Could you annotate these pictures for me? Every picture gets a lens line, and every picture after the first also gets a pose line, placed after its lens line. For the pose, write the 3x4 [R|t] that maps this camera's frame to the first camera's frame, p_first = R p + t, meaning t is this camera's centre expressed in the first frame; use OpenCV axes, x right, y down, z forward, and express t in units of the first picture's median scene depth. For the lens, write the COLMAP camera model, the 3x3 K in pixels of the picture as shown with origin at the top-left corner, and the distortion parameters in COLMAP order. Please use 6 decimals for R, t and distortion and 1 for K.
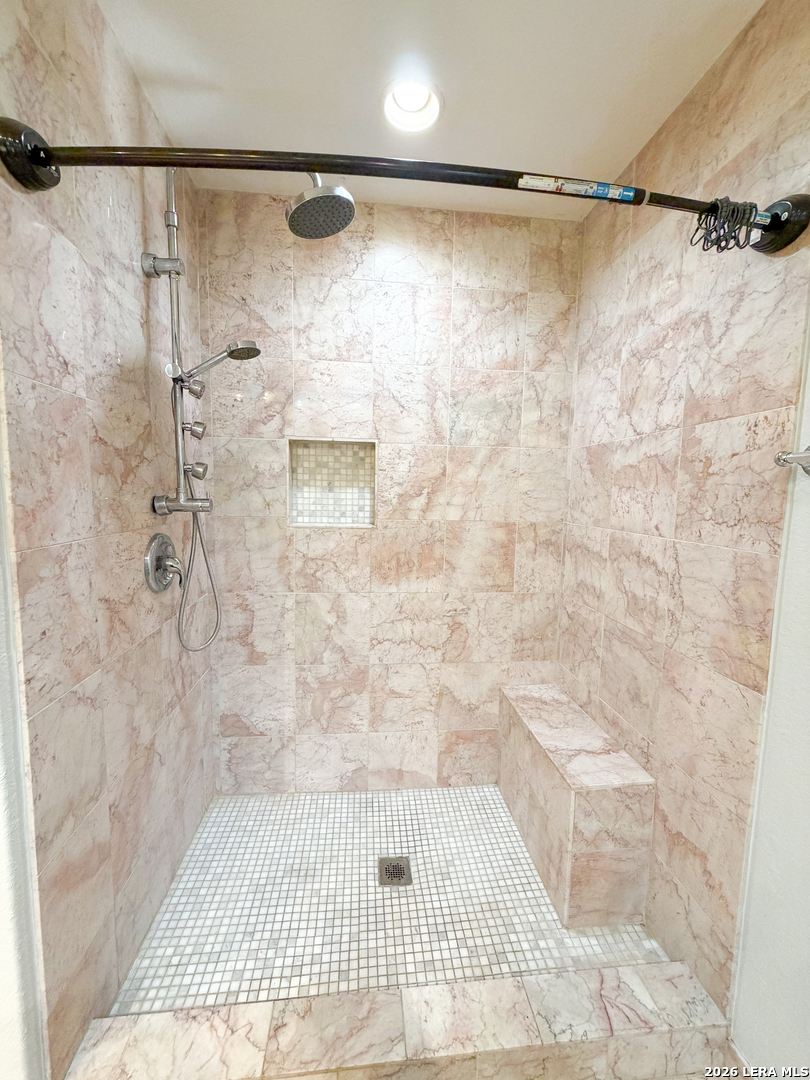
lens RADIAL K [[430.8, 0, 403.9], [0, 430.8, 538.4], [0, 0, 1]] dist [-0.000167, 0.000385]
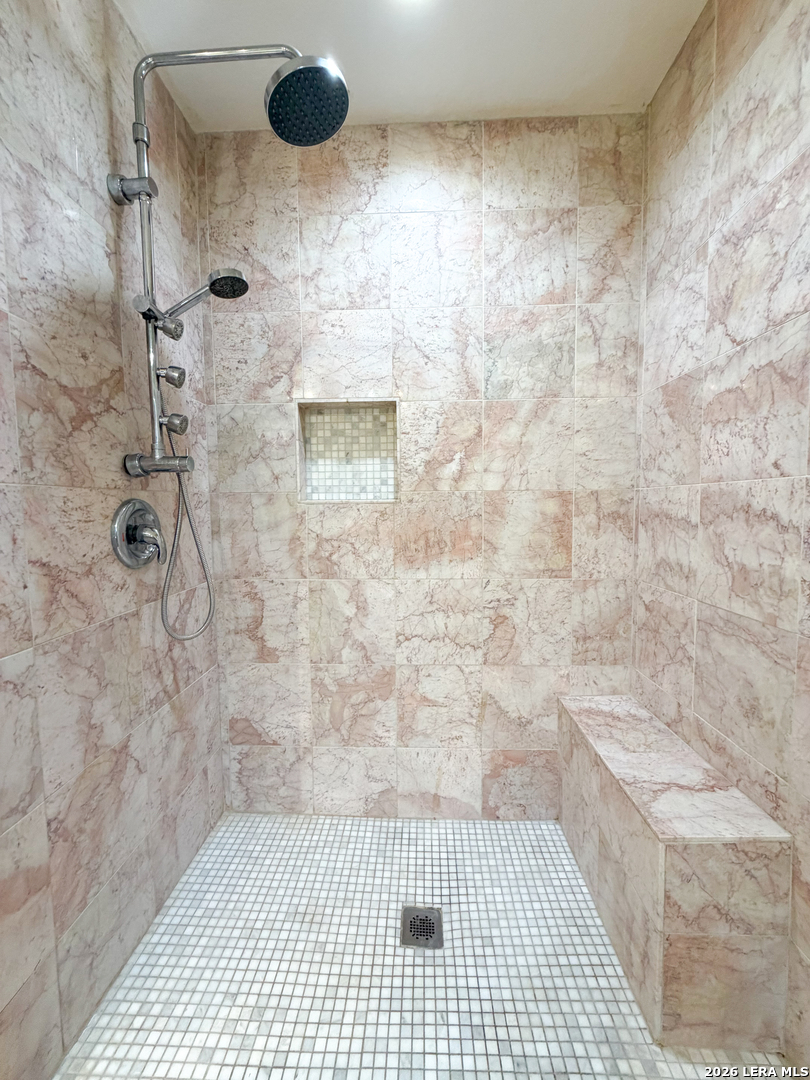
lens RADIAL K [[430.8, 0, 404.1], [0, 430.8, 537.6], [0, 0, 1]] dist [-0.000167, 0.000385]
pose [[0.989790, -0.021665, -0.140877, 0.070116], [0.016386, 0.999123, -0.038524, 0.088809], [0.141588, 0.035822, 0.989277, 0.184968]]
